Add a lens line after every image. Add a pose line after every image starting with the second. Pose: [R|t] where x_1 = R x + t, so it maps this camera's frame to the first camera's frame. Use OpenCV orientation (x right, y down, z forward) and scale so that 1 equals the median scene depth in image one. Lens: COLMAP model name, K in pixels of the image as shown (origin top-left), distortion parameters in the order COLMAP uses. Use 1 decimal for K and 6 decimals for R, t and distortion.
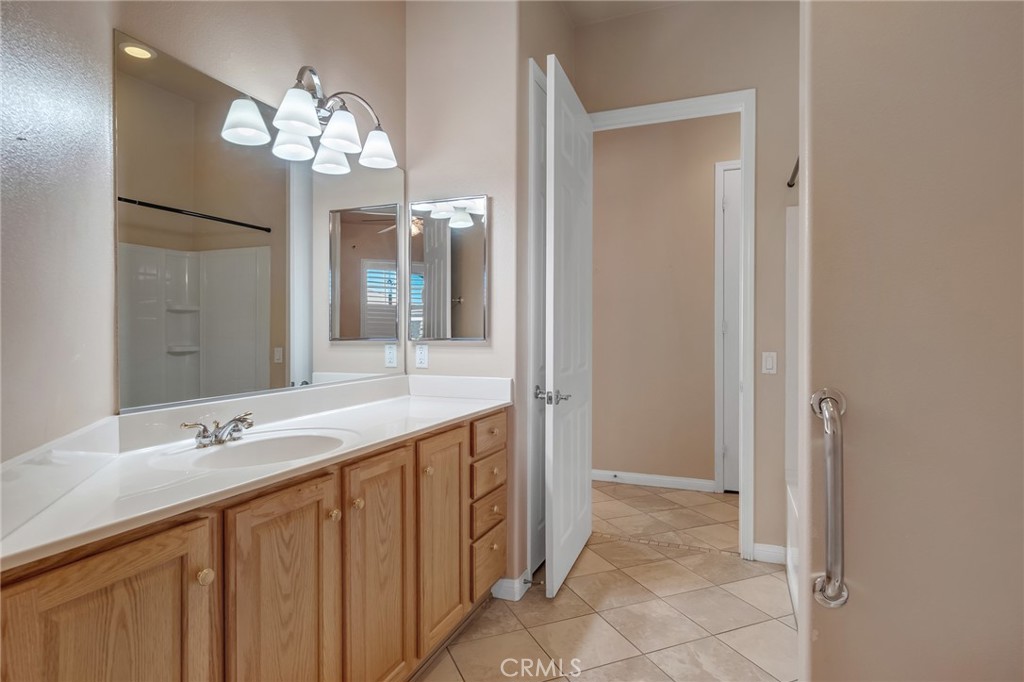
lens RADIAL K [[540.5, 0, 512.0], [0, 540.5, 341.0], [0, 0, 1]] dist [-0.000489, -0.000055]
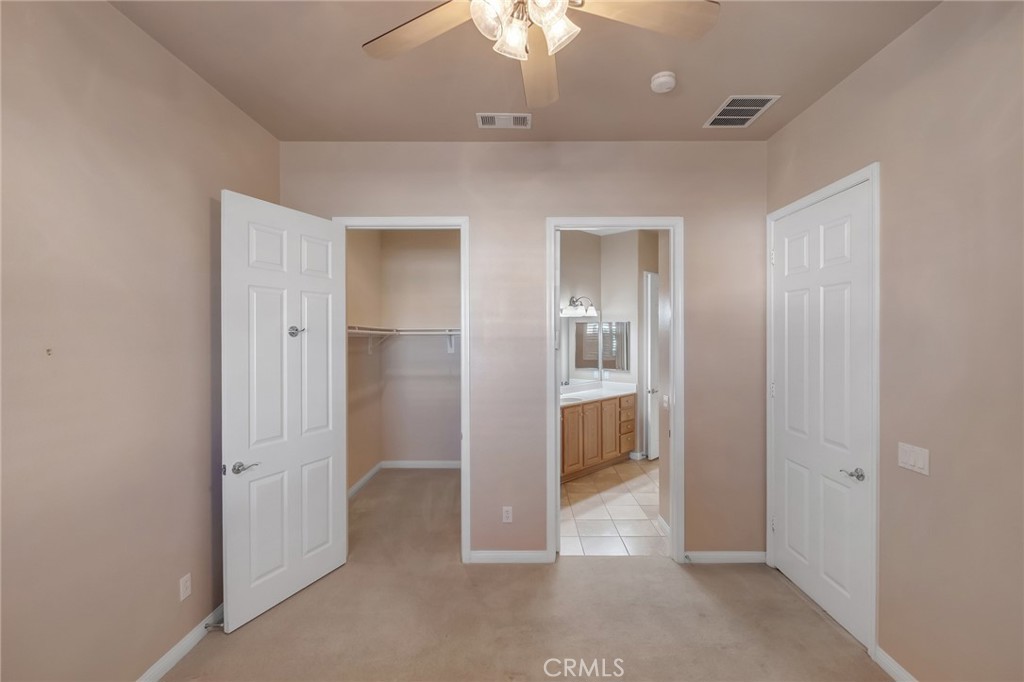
lens RADIAL K [[454.9, 0, 512.0], [0, 454.9, 341.0], [0, 0, 1]] dist [-0.000523, -0.000156]
pose [[0.912898, -0.001856, -0.408184, 0.421413], [0.001632, 0.999998, -0.000895, -0.176530], [0.408185, 0.000151, 0.912899, -1.646565]]
